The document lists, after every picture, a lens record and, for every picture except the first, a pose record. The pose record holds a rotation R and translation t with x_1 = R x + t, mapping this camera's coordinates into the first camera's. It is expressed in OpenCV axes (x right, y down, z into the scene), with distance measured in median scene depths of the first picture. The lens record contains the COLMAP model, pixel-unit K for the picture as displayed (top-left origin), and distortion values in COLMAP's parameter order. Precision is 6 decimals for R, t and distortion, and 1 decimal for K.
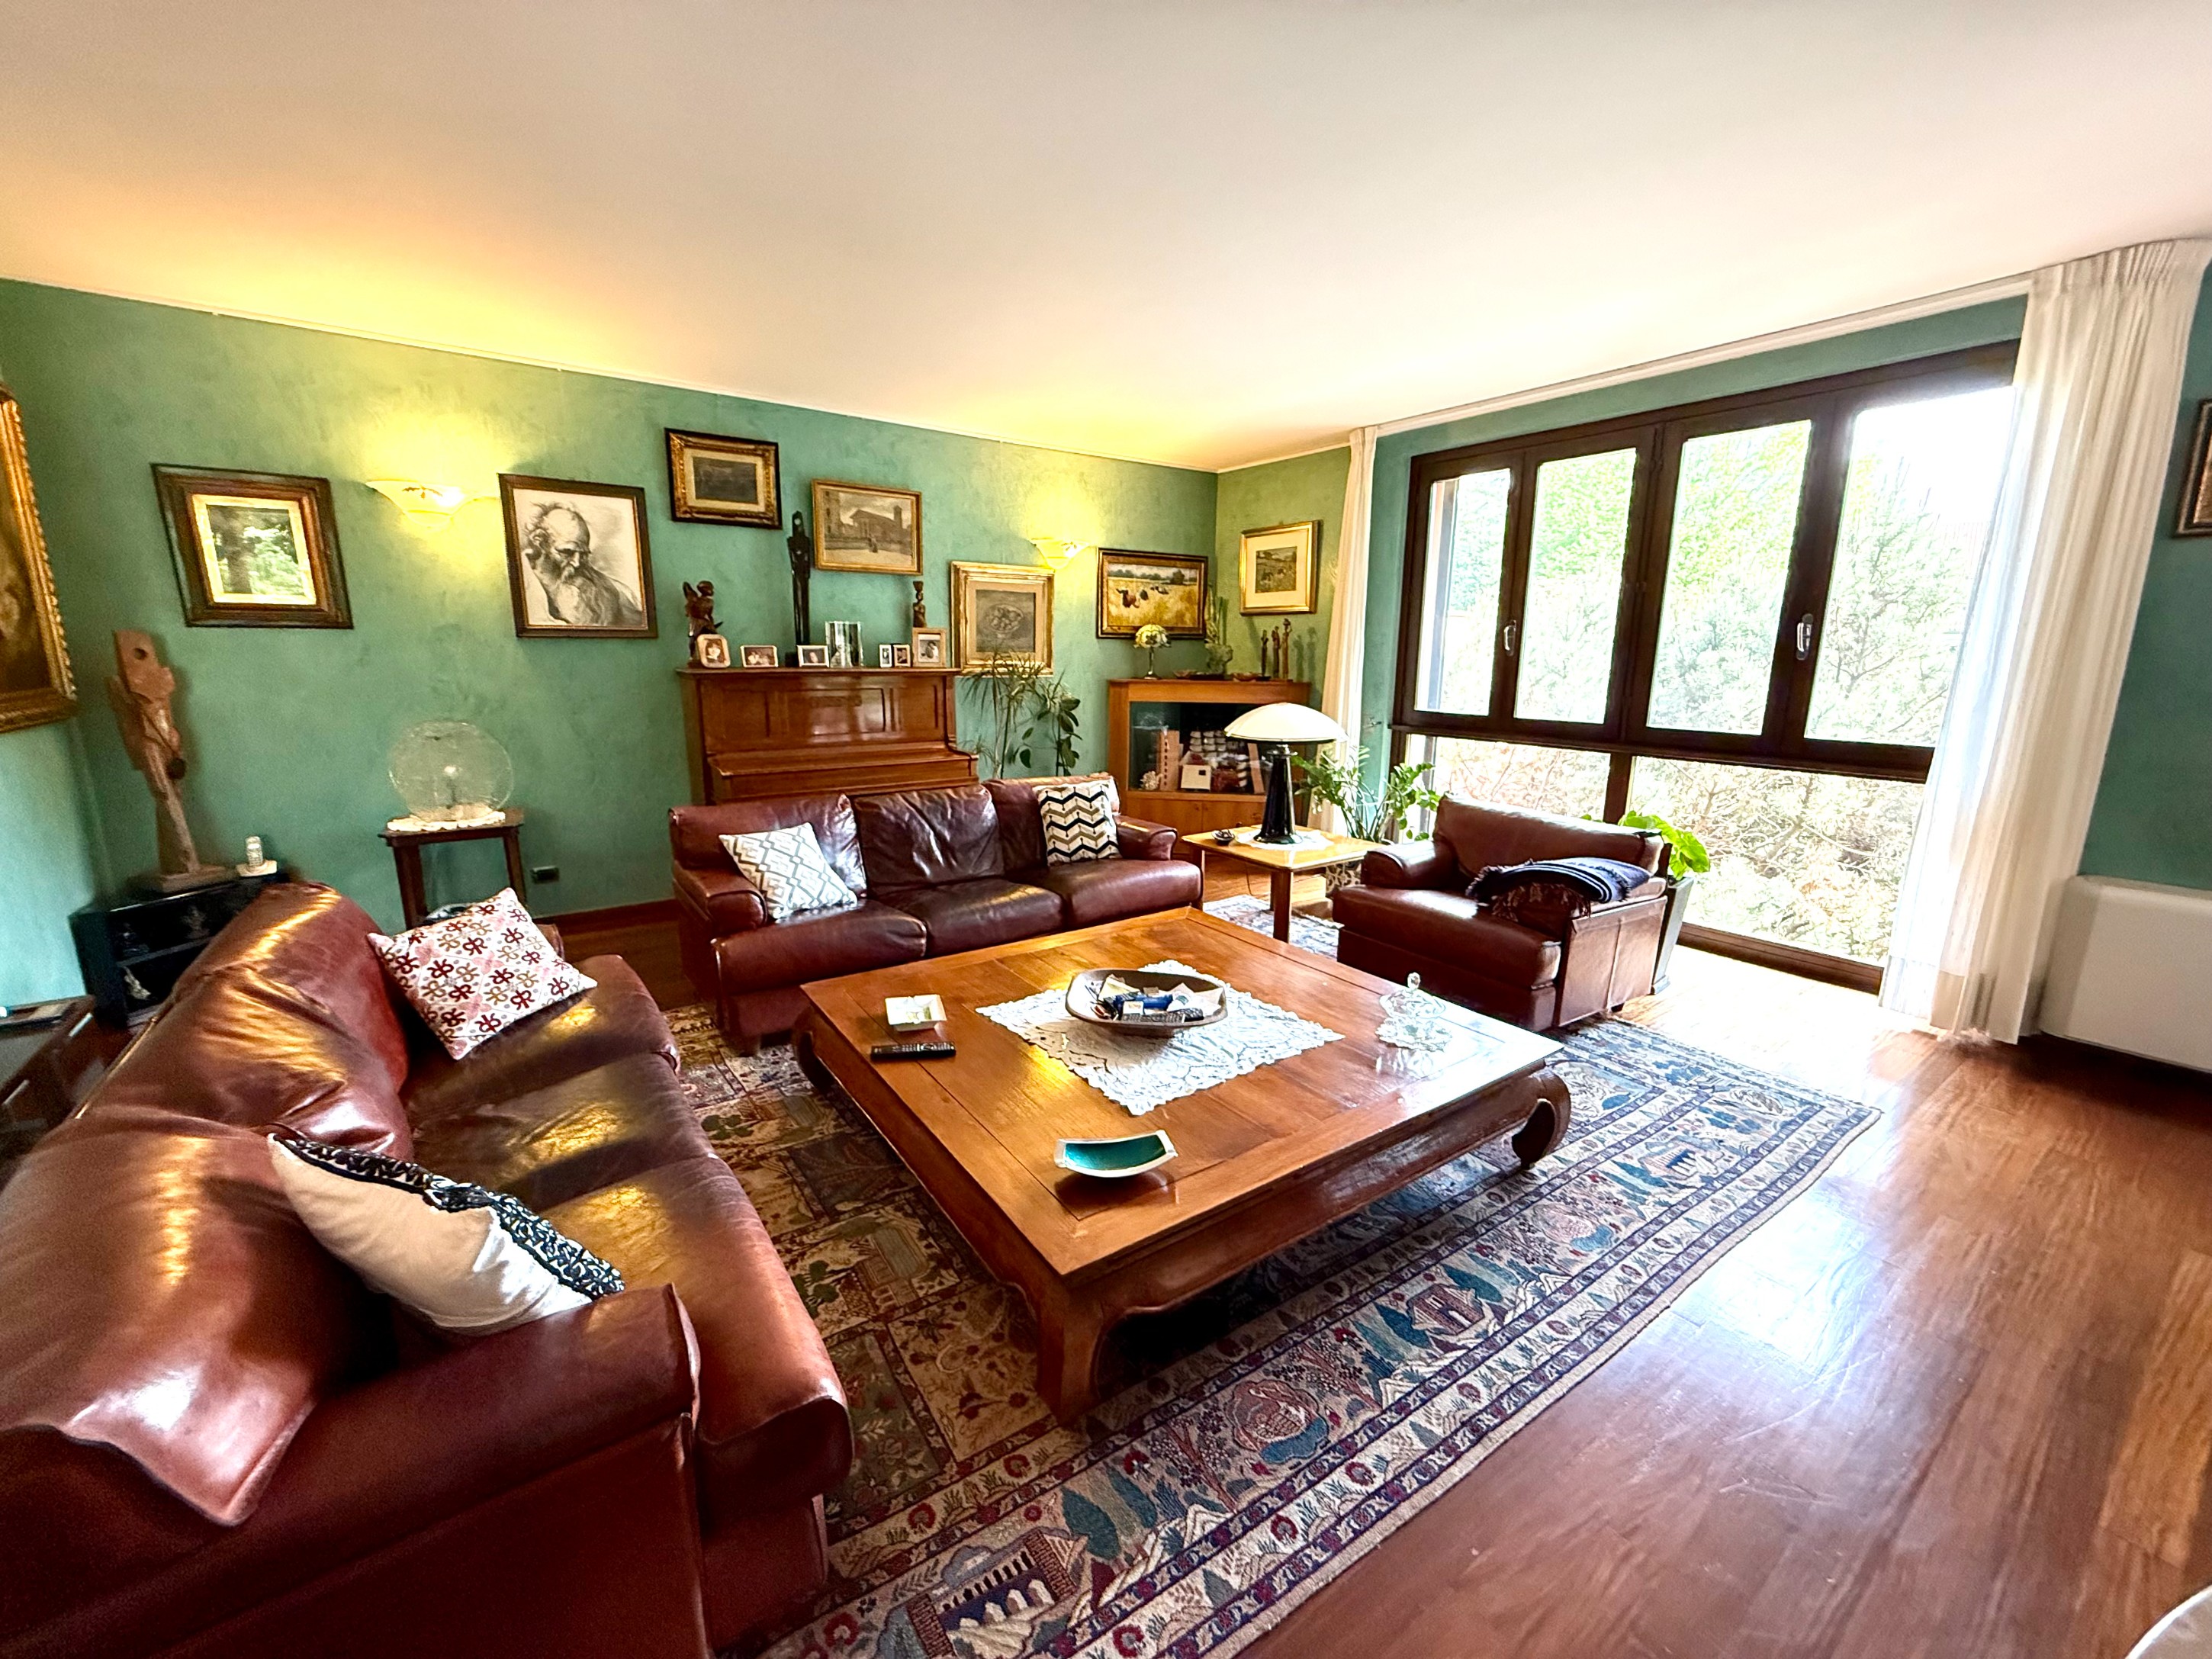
lens RADIAL K [[882.7, 0, 1103.5], [0, 882.7, 830.6], [0, 0, 1]] dist [-0.000799, 0.000529]
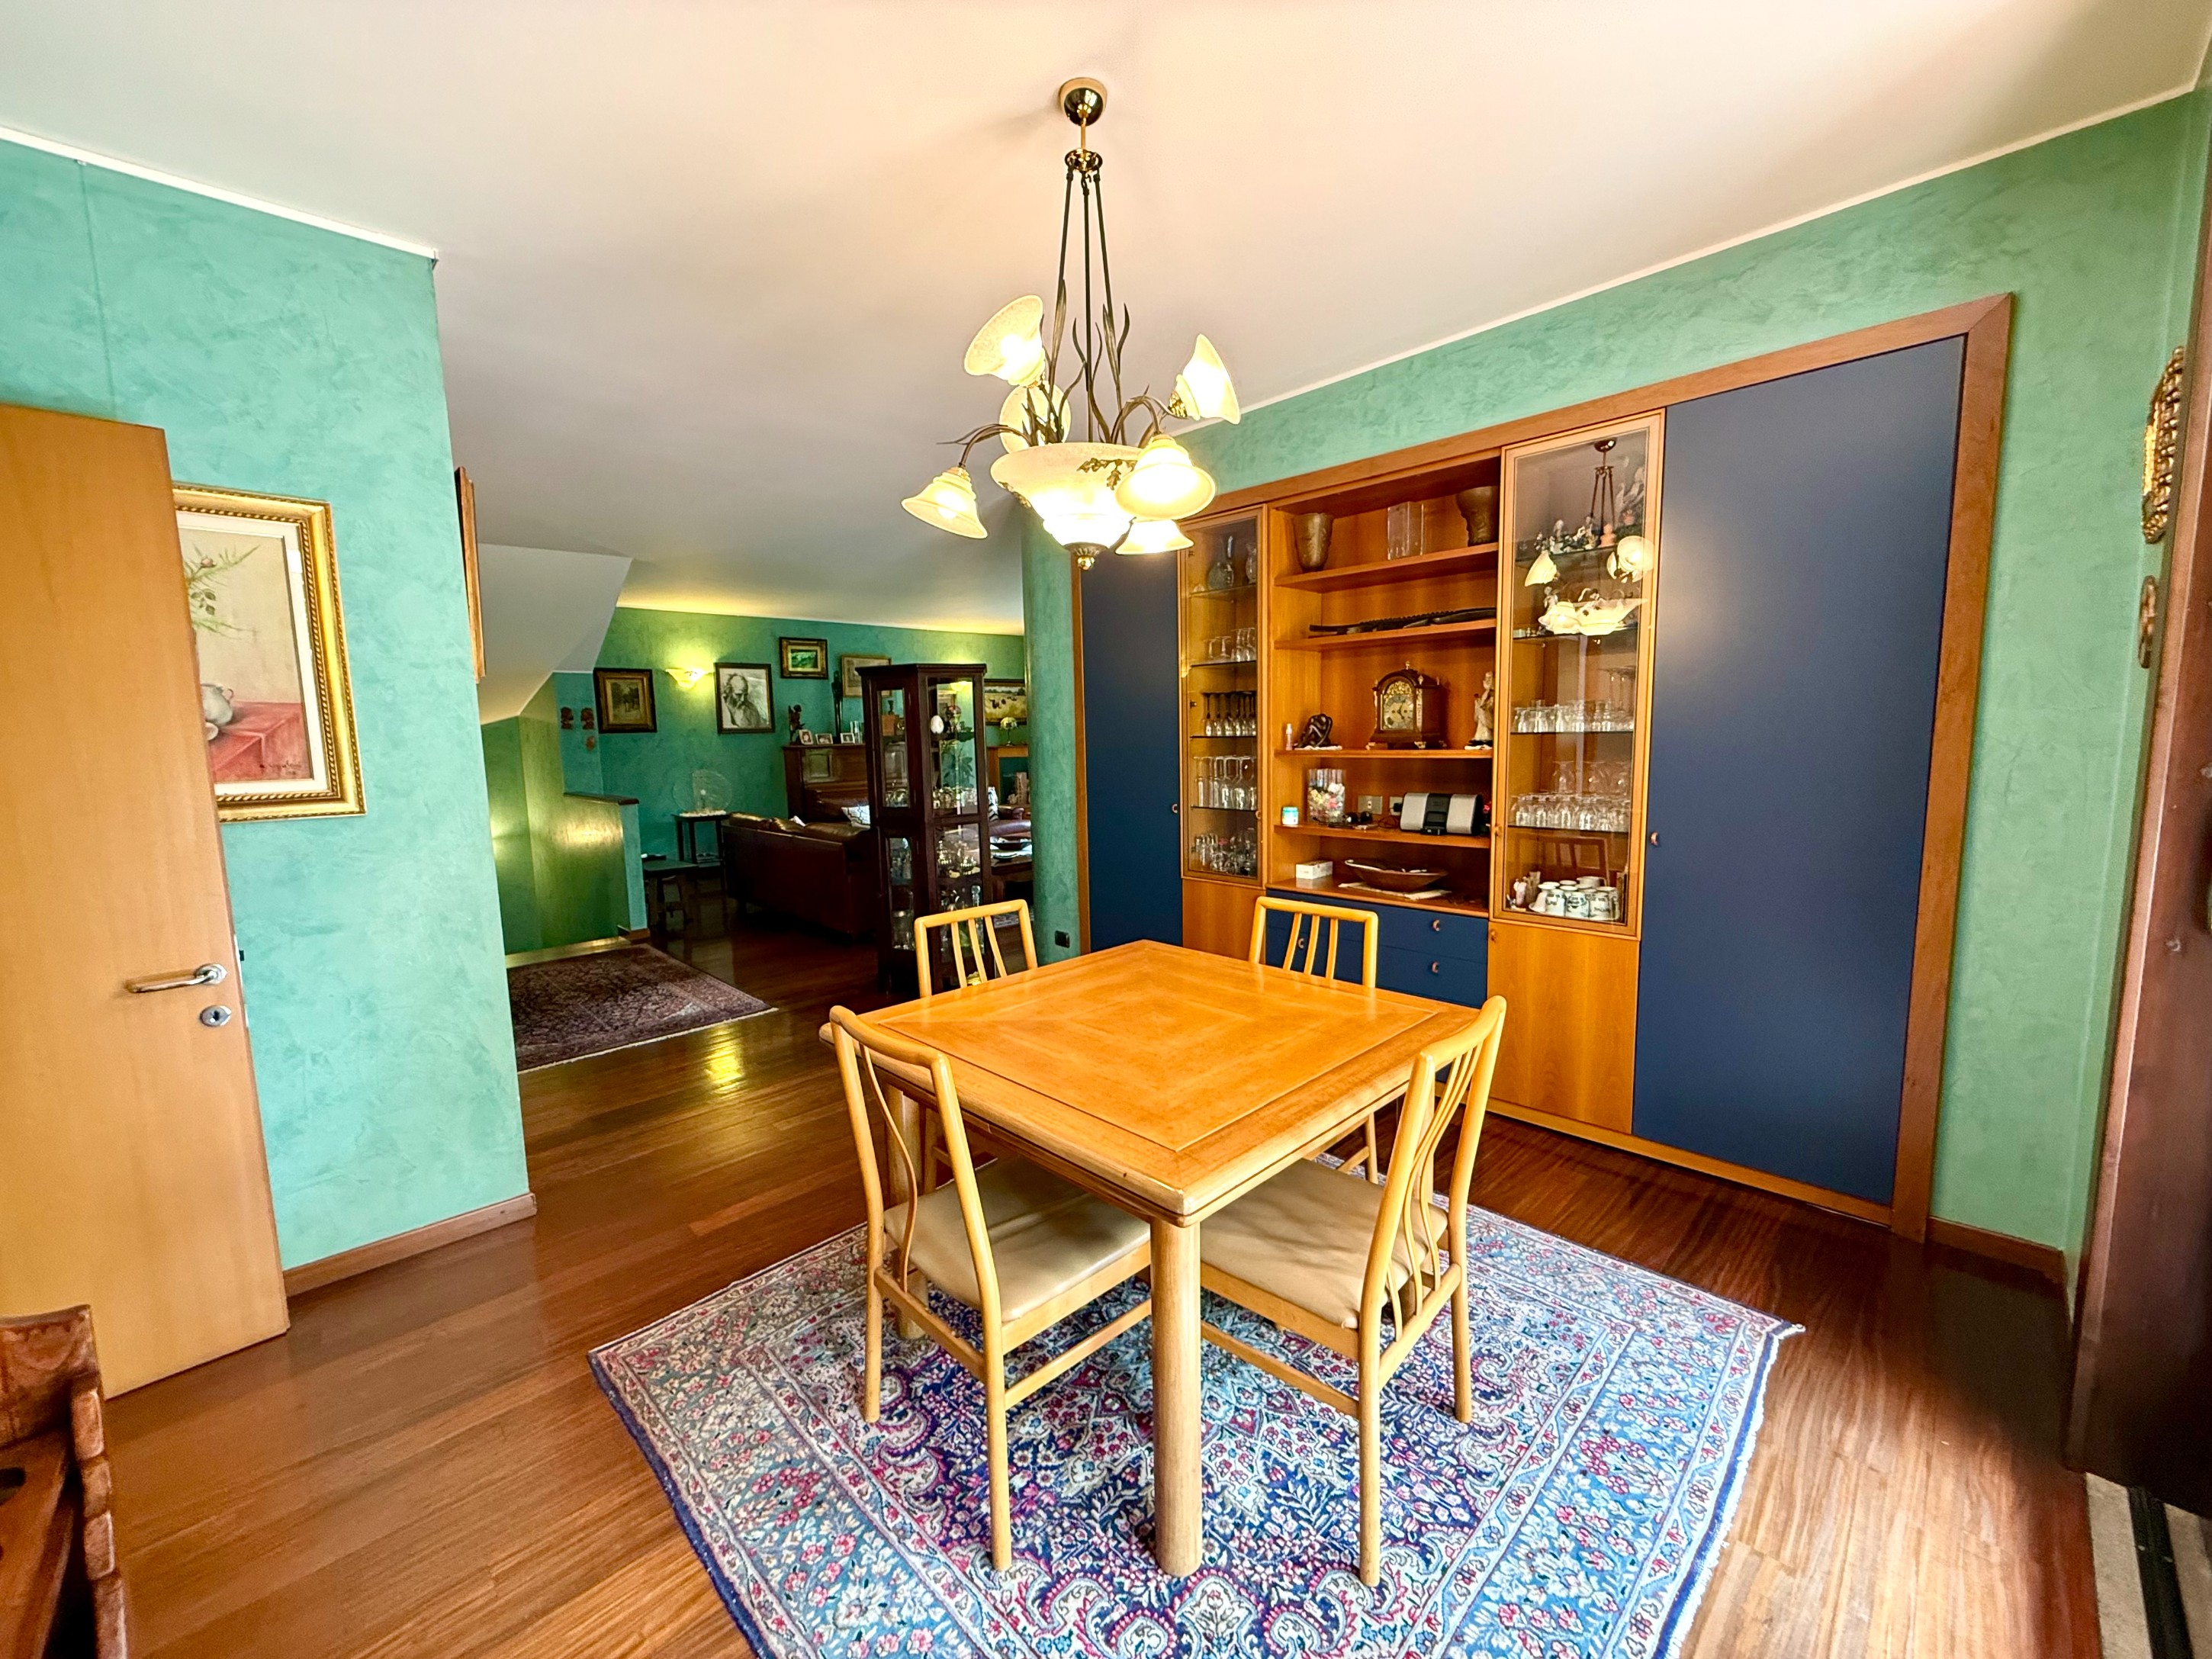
lens RADIAL K [[882.7, 0, 1103.2], [0, 882.7, 833.5], [0, 0, 1]] dist [-0.000799, 0.000529]
pose [[0.986912, -0.051890, 0.152683, -0.063547], [0.064949, 0.994529, -0.081817, 0.248513], [-0.147602, 0.090663, 0.984883, -1.182174]]
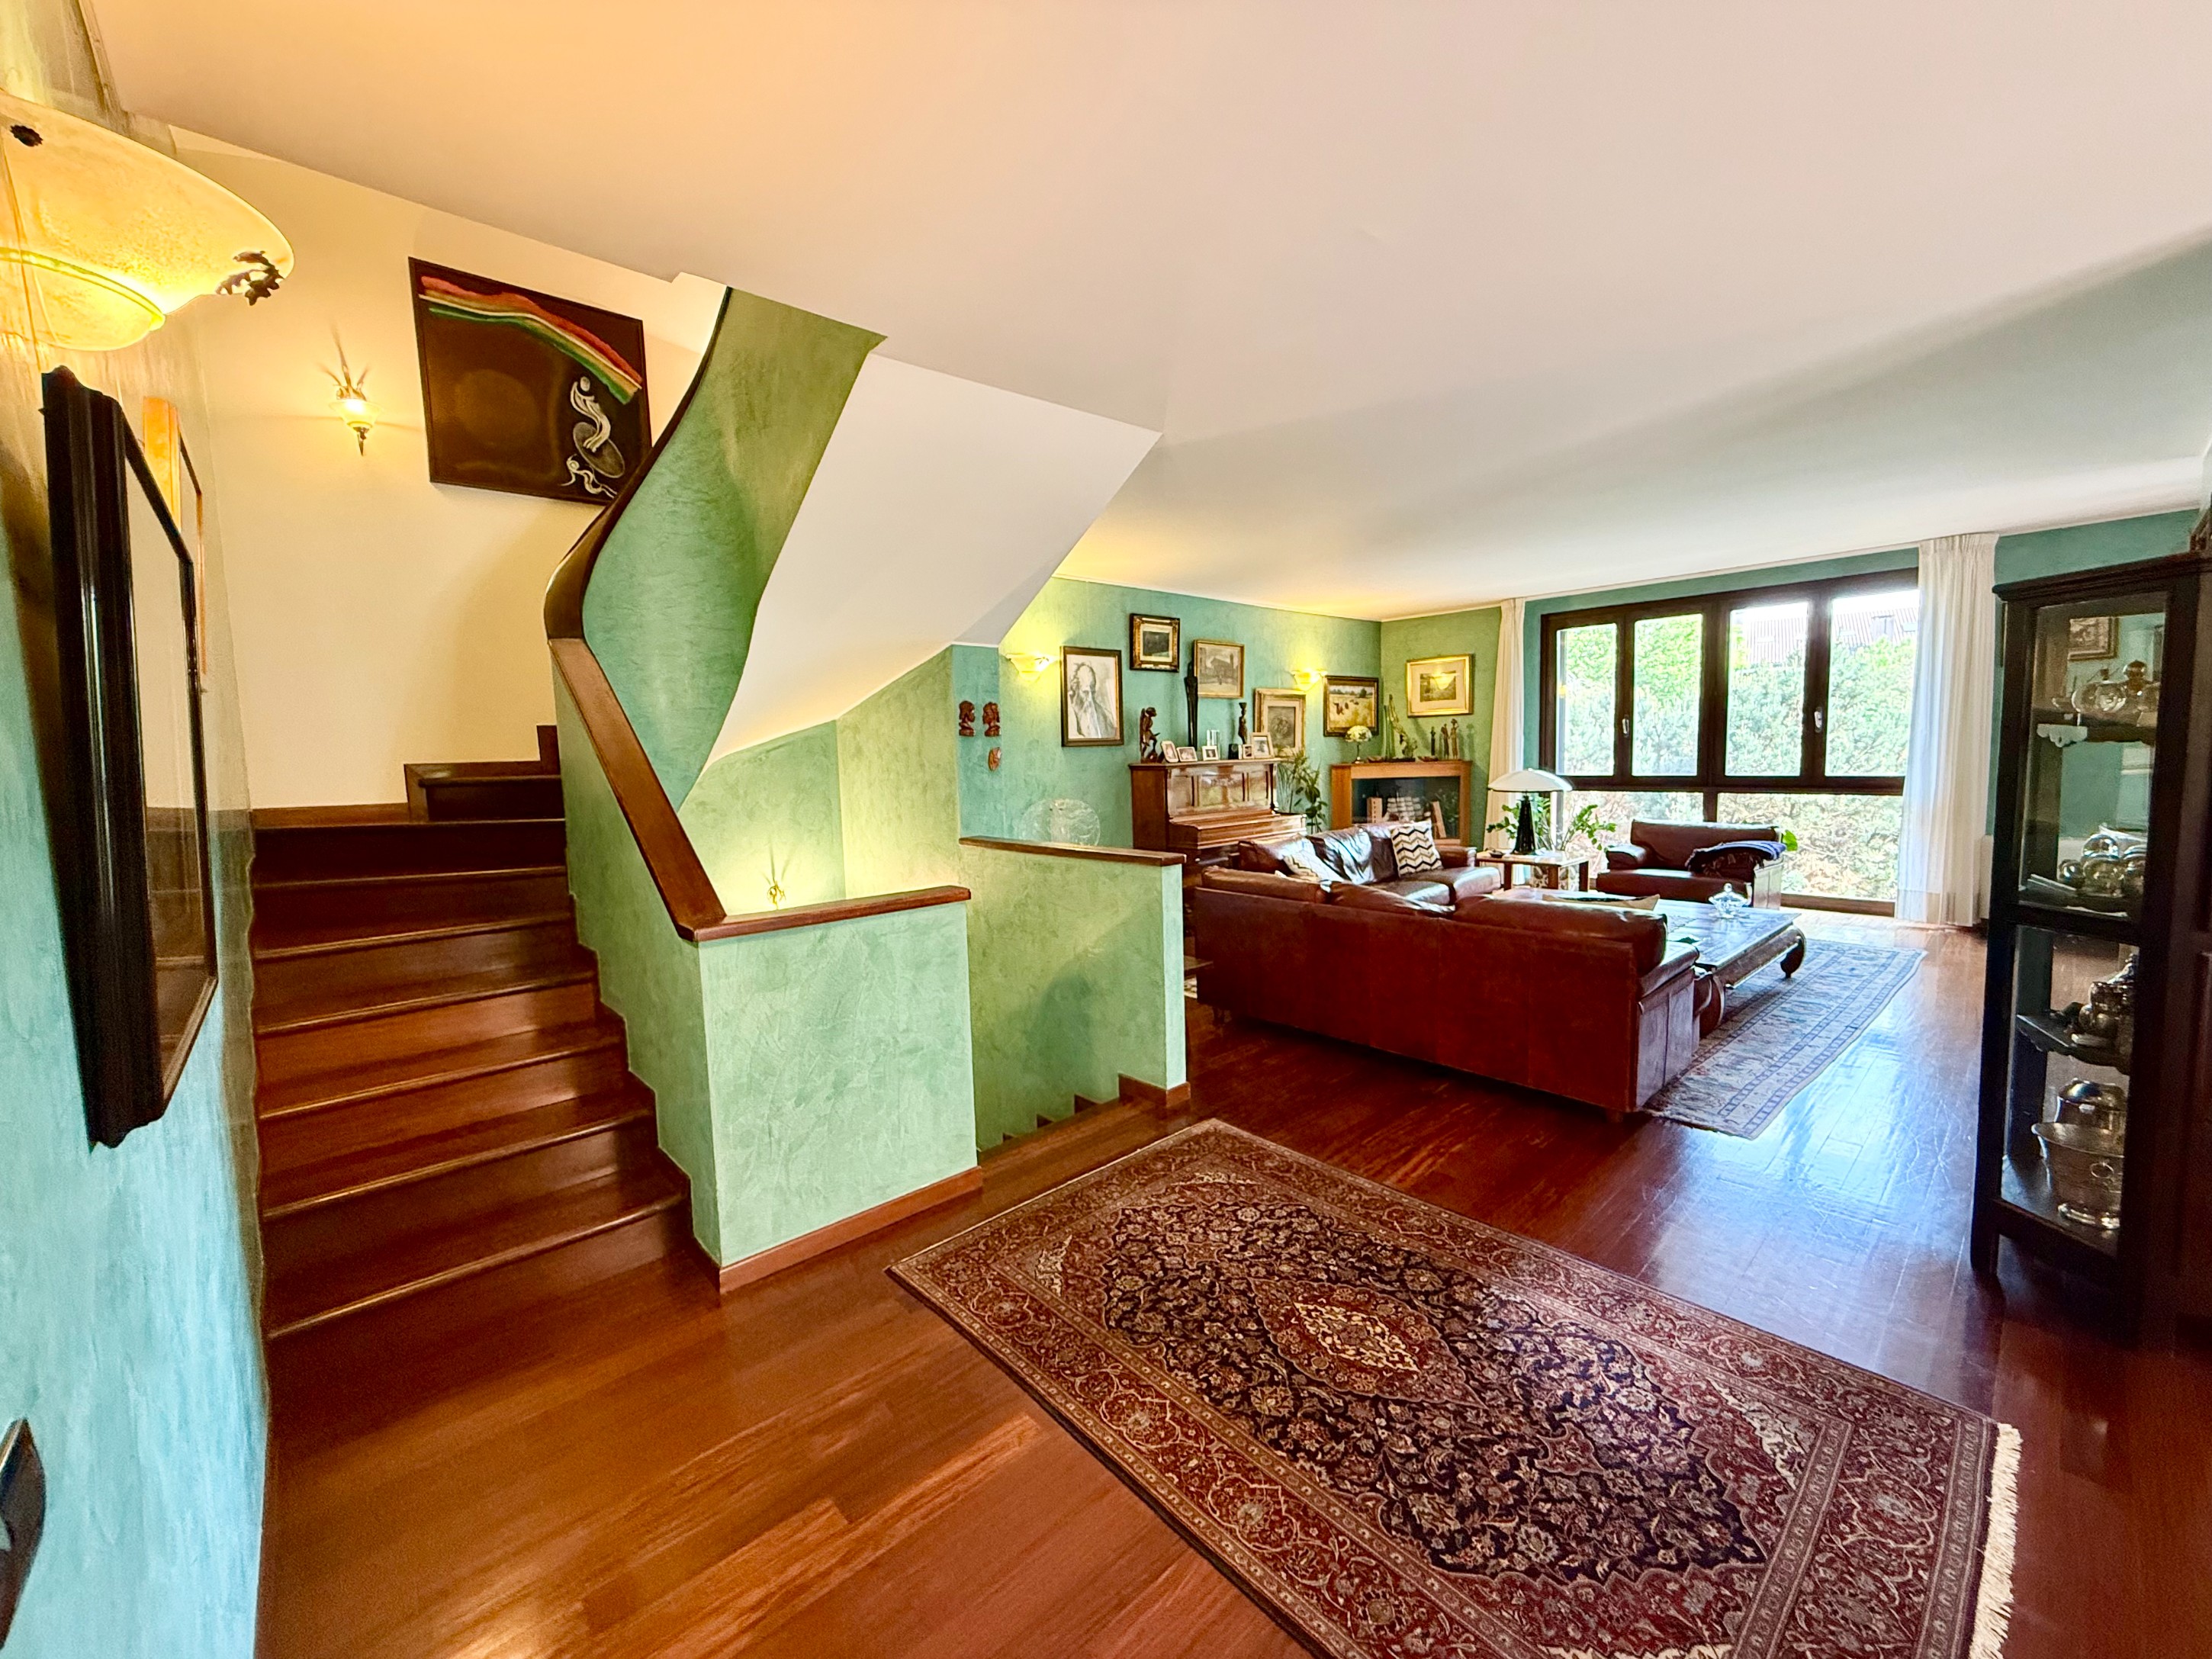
lens RADIAL K [[882.7, 0, 1098.2], [0, 882.7, 841.3], [0, 0, 1]] dist [-0.000799, 0.000529]
pose [[0.992688, -0.048083, 0.110719, -0.723954], [0.059018, 0.993463, -0.097710, 0.094727], [-0.105297, 0.103530, 0.989037, -0.489499]]
